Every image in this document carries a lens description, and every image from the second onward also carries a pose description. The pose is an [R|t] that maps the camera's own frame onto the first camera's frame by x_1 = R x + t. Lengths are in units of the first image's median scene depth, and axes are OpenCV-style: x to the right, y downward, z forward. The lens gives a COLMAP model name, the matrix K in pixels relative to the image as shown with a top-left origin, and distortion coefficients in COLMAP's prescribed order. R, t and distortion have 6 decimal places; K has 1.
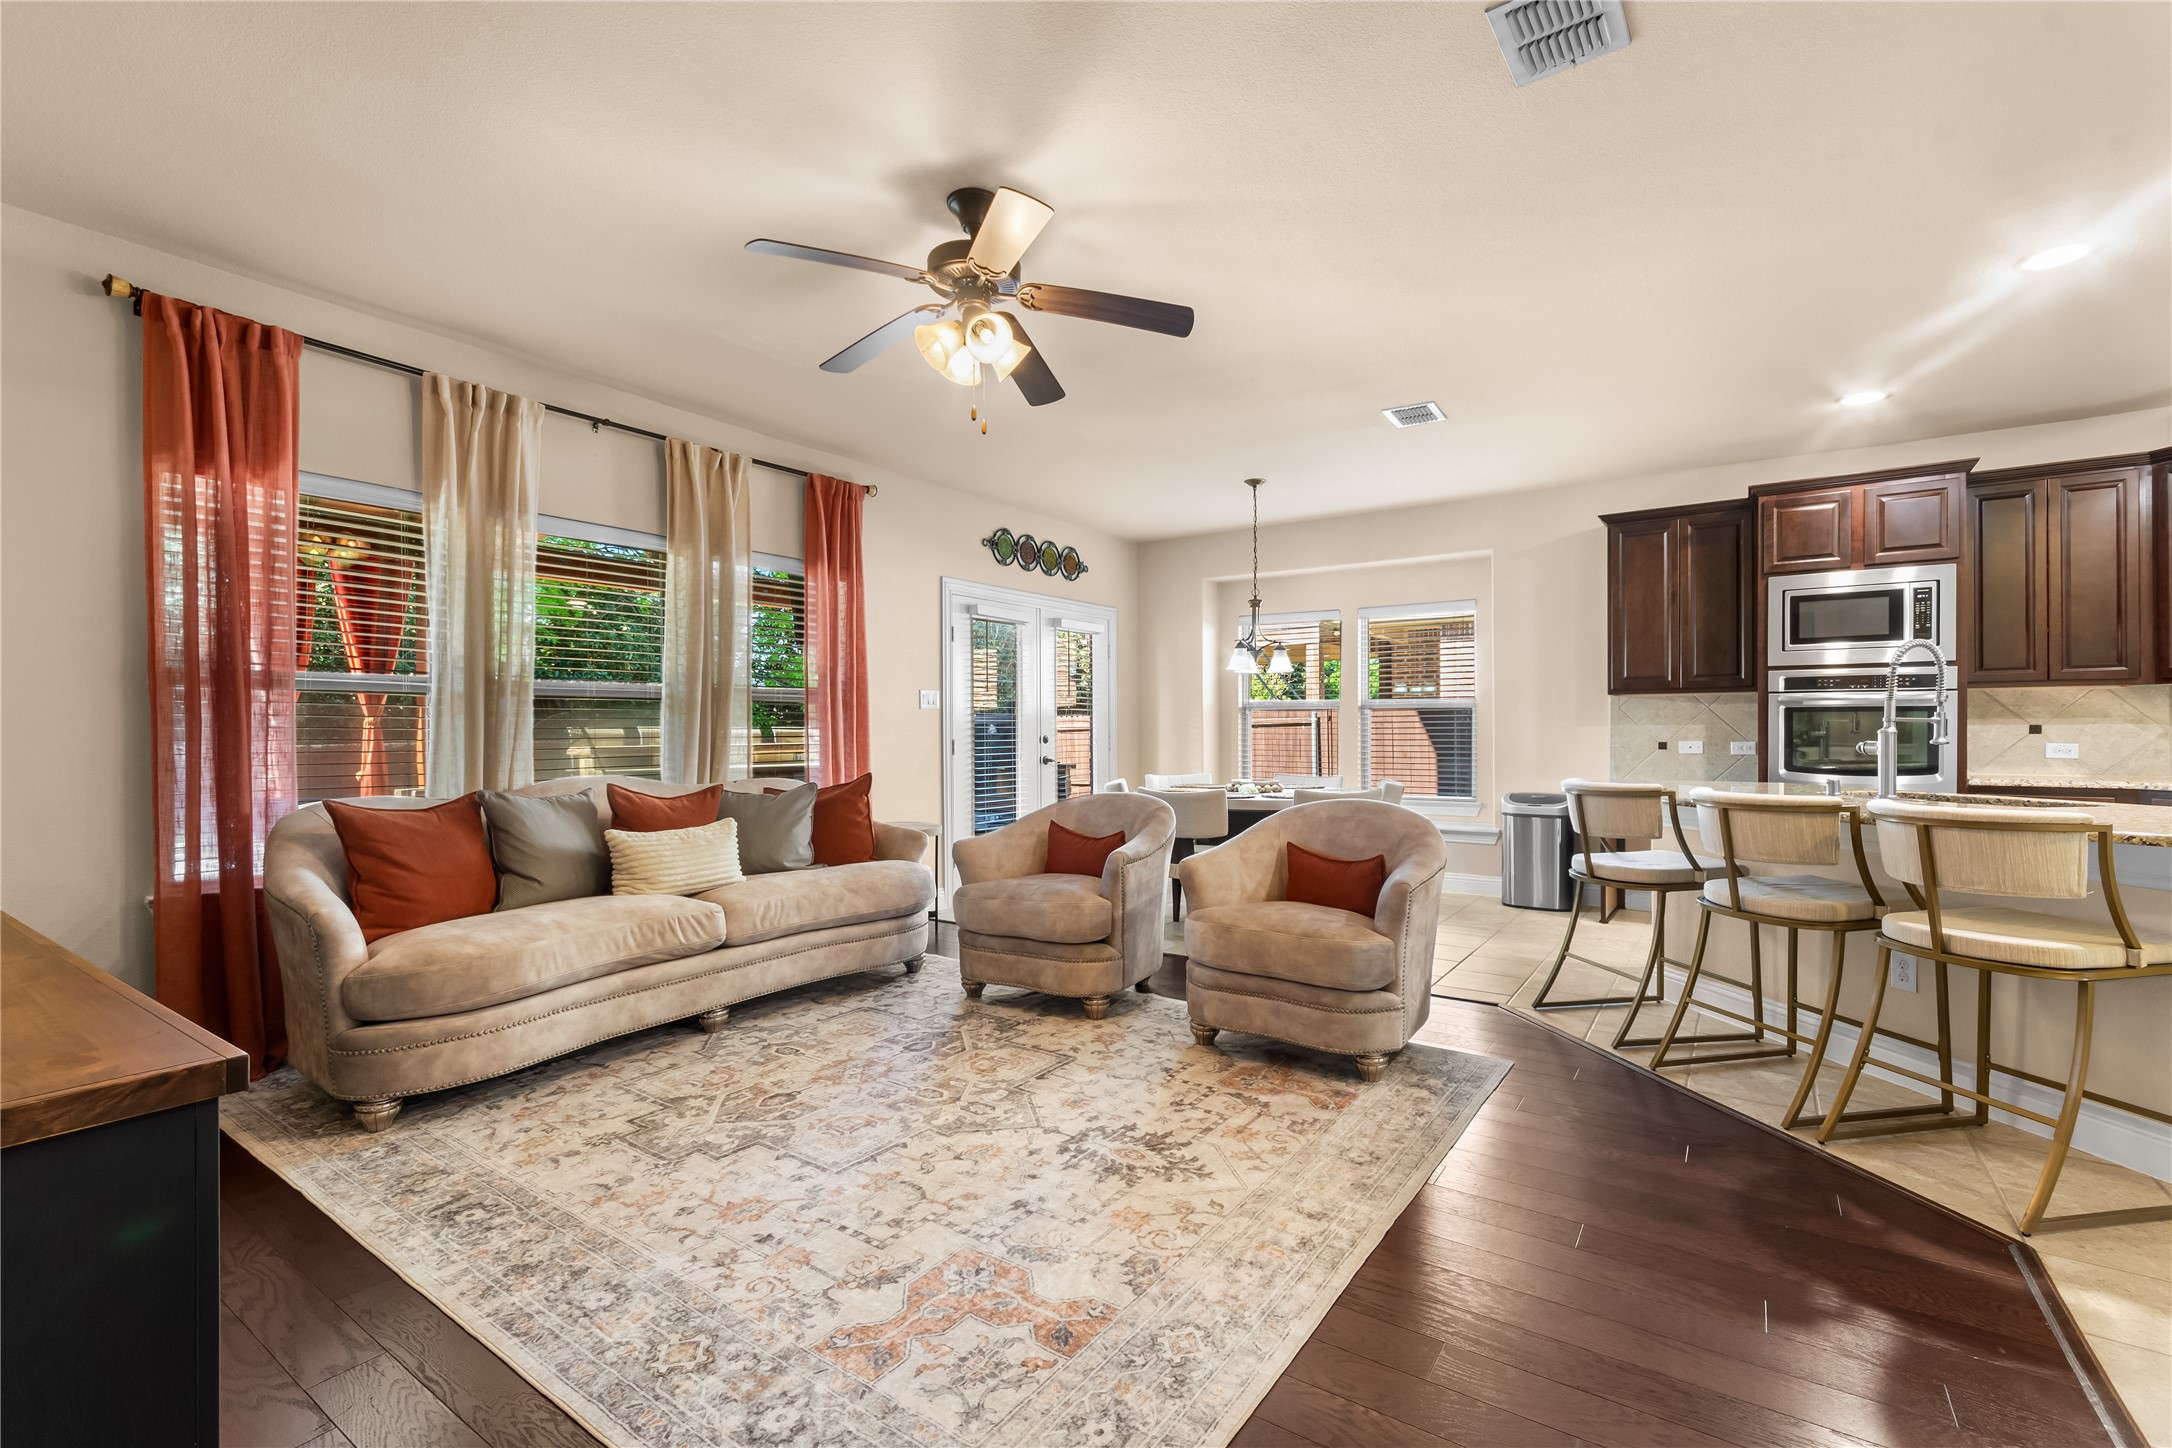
lens RADIAL K [[948.1, 0, 1103.2], [0, 948.1, 720.9], [0, 0, 1]] dist [0.004532, -0.002550]
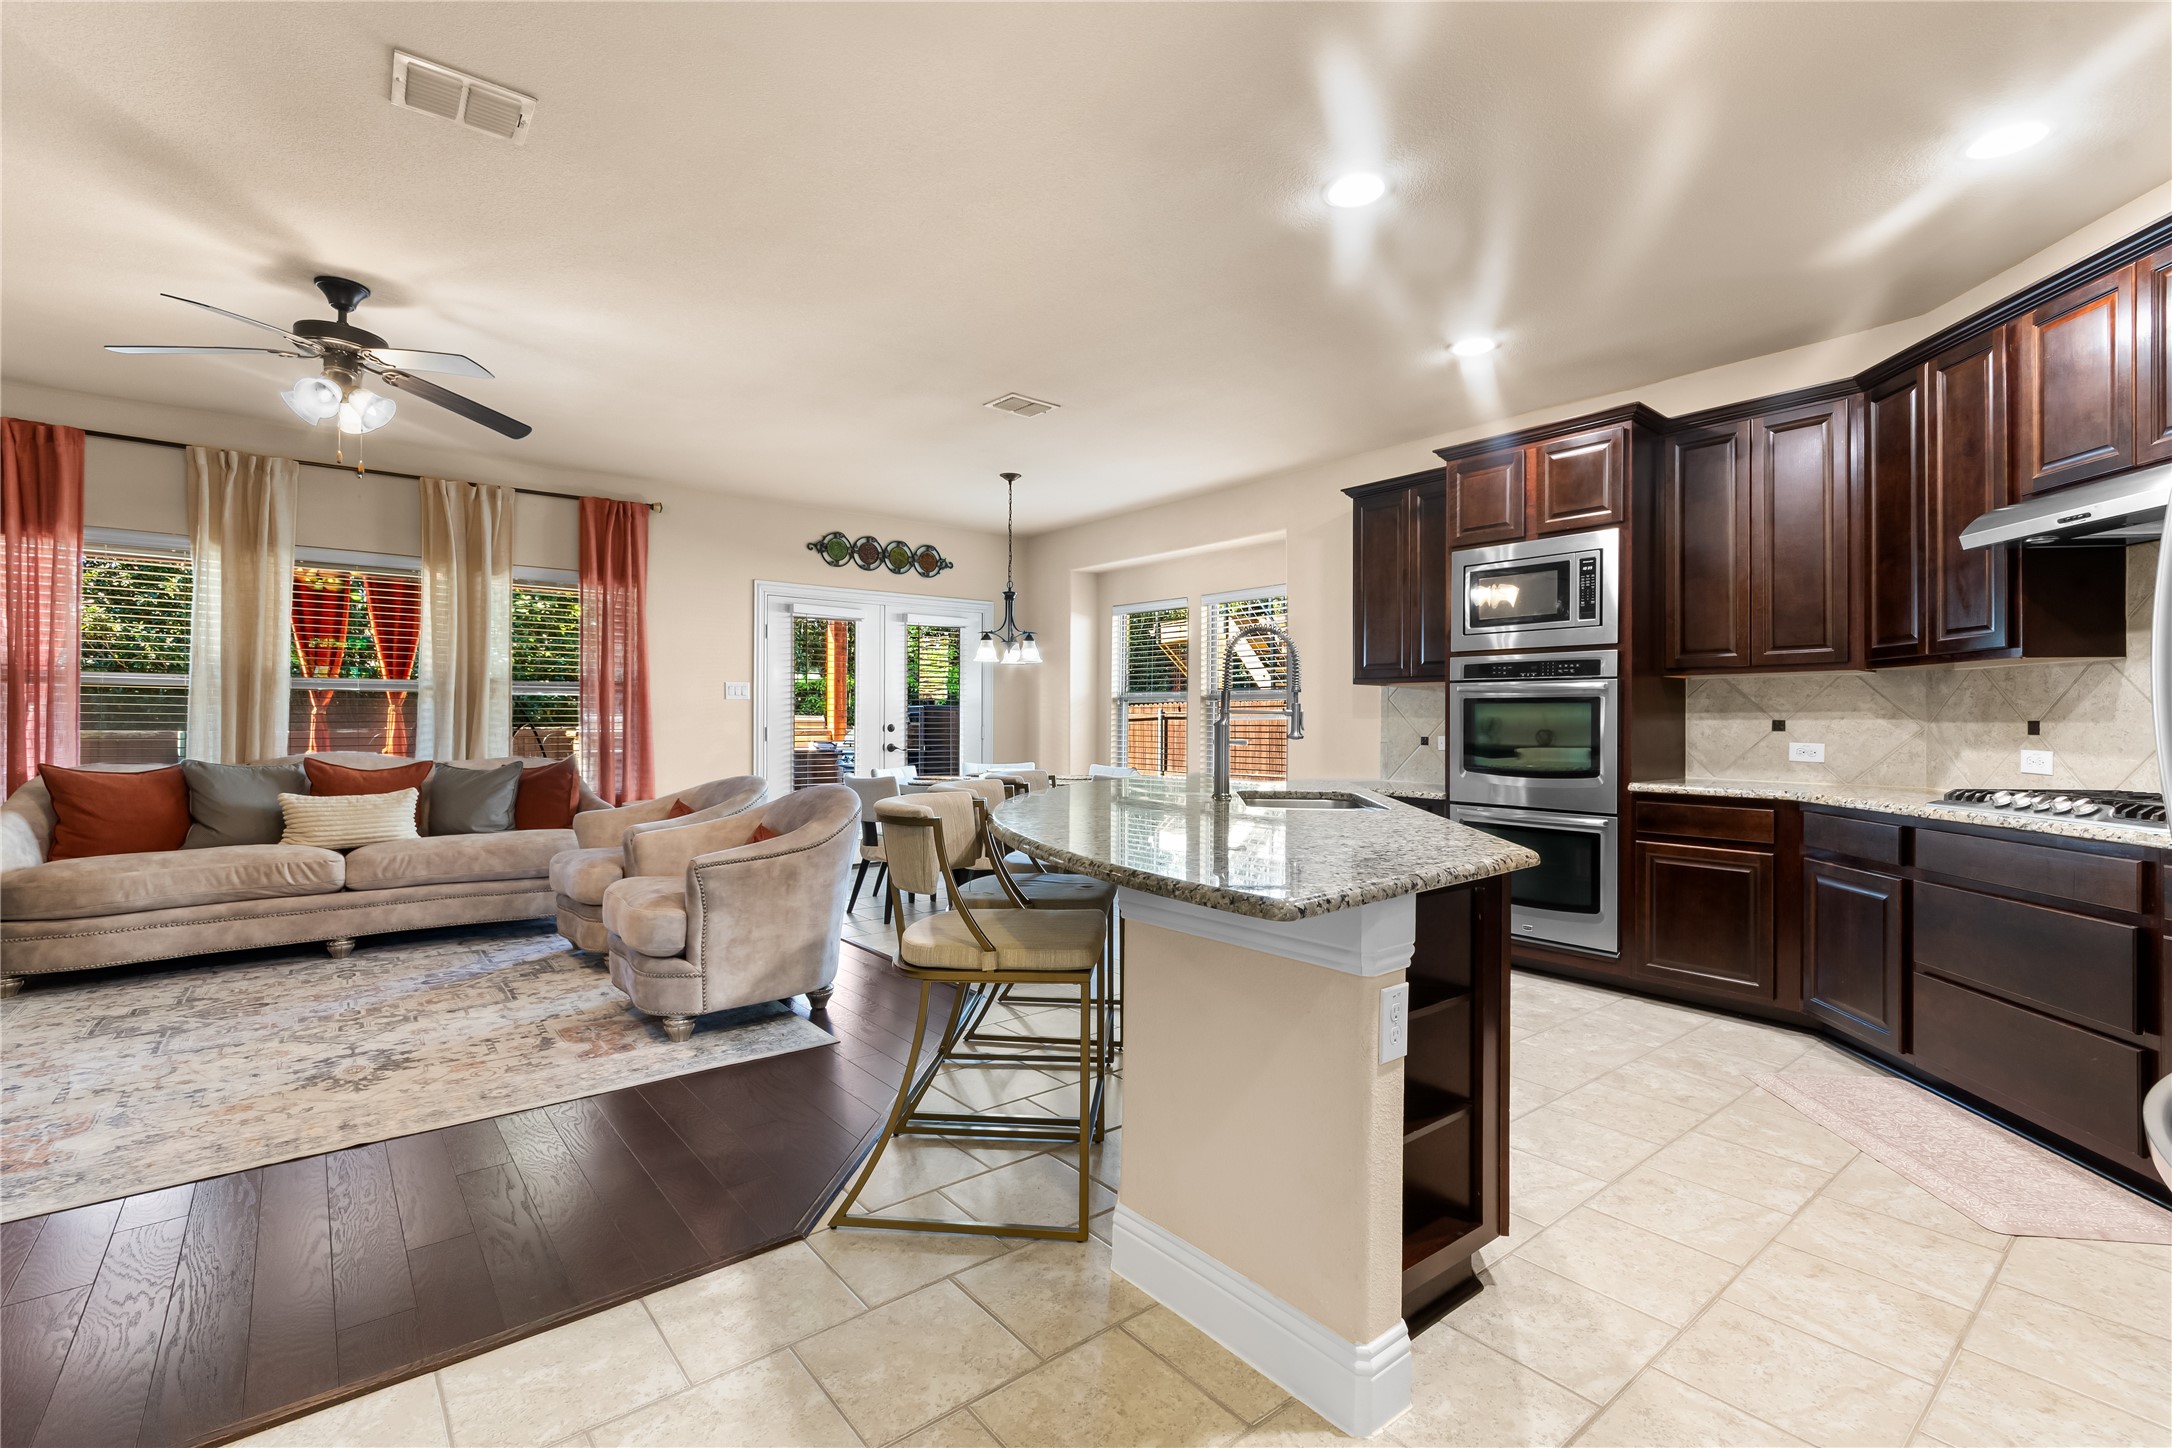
lens RADIAL K [[948.1, 0, 1085.5], [0, 948.1, 717.5], [0, 0, 1]] dist [0.004532, -0.002550]
pose [[0.960264, 0.006517, -0.279016, 0.852419], [-0.004630, 0.999962, 0.007423, -0.001887], [0.279053, -0.005837, 0.960258, 0.071361]]
